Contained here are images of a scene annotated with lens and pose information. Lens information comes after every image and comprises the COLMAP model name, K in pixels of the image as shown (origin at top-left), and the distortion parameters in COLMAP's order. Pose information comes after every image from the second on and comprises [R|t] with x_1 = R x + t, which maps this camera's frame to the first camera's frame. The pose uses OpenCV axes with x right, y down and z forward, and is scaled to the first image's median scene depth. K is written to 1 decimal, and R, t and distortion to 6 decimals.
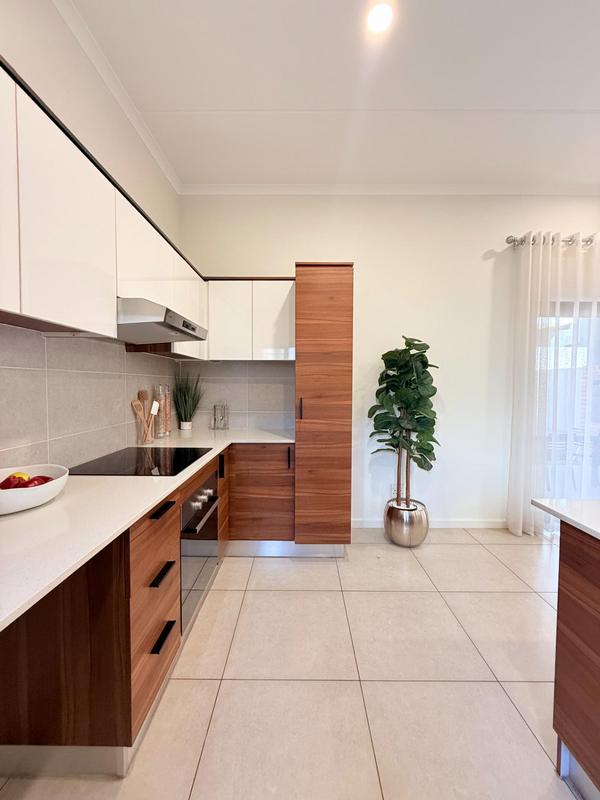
lens RADIAL K [[318.8, 0, 301.1], [0, 318.8, 397.8], [0, 0, 1]] dist [-0.000839, 0.000181]
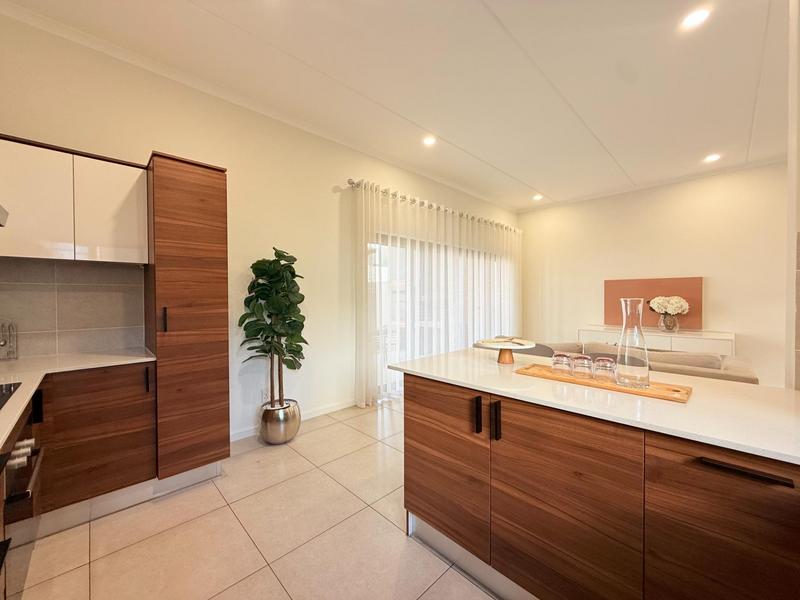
lens RADIAL K [[318.8, 0, 400.1], [0, 318.8, 301.0], [0, 0, 1]] dist [-0.000839, 0.000181]
pose [[0.714258, -0.019155, 0.699621, -0.136282], [0.036955, 0.999263, -0.010370, 0.014252], [-0.698907, 0.033261, 0.714439, -0.064150]]
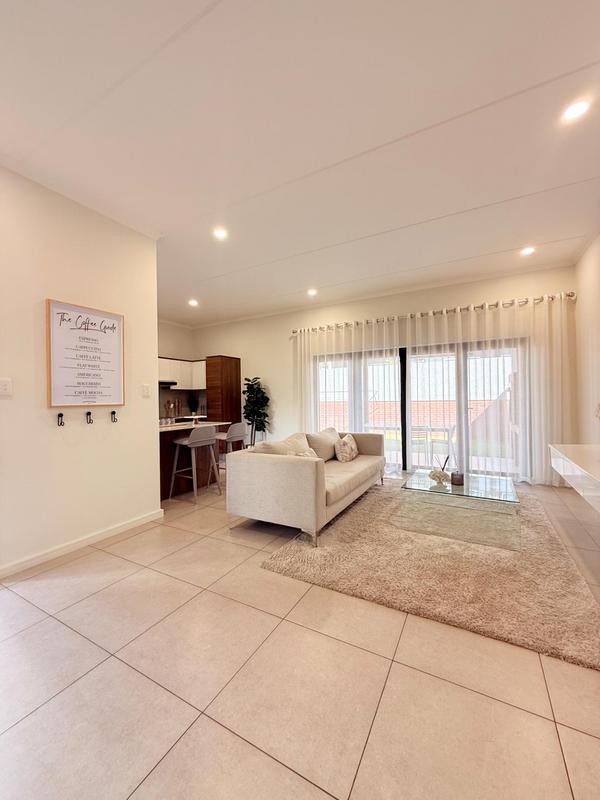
lens RADIAL K [[318.8, 0, 301.8], [0, 318.8, 397.6], [0, 0, 1]] dist [-0.000839, 0.000181]
pose [[0.874871, -0.020442, -0.483924, 1.981444], [0.001963, 0.999250, -0.038663, 0.067478], [0.484352, 0.032875, 0.874256, -1.038953]]
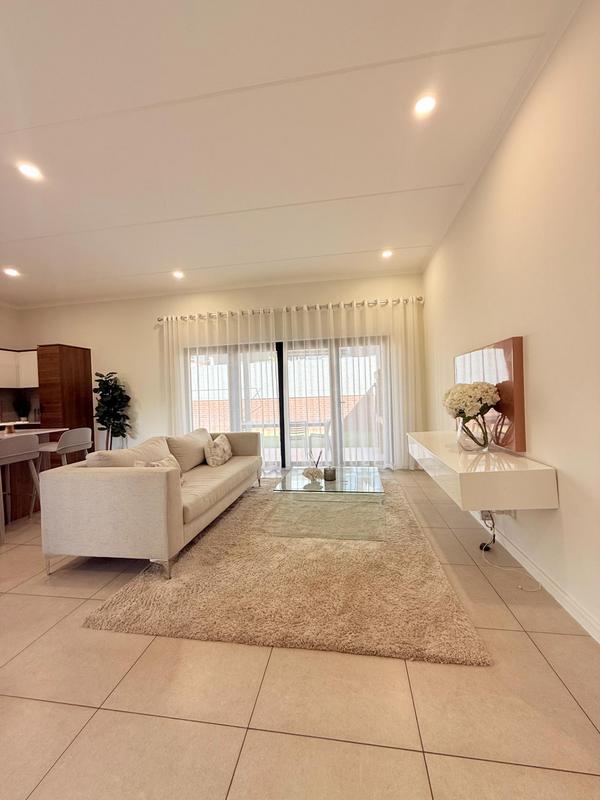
lens RADIAL K [[318.8, 0, 301.5], [0, 318.8, 396.9], [0, 0, 1]] dist [-0.000839, 0.000181]
pose [[0.987014, -0.038839, -0.155870, 1.997952], [0.034645, 0.998963, -0.029540, 0.076157], [0.156855, 0.023757, 0.987336, -0.871561]]
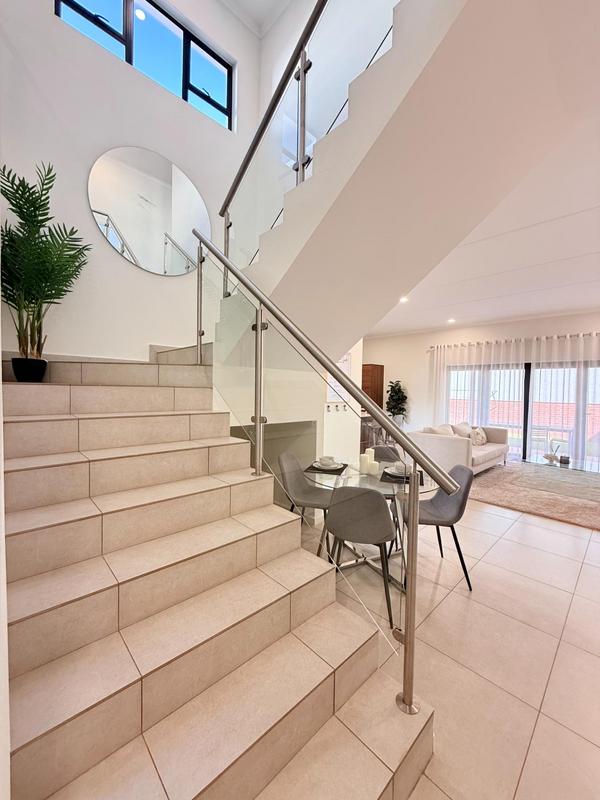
lens RADIAL K [[318.8, 0, 303.1], [0, 318.8, 396.8], [0, 0, 1]] dist [-0.000839, 0.000181]
pose [[0.692602, 0.024640, -0.720899, 2.180344], [-0.042797, 0.999059, -0.006969, 0.040685], [0.720049, 0.035679, 0.693005, -2.081983]]
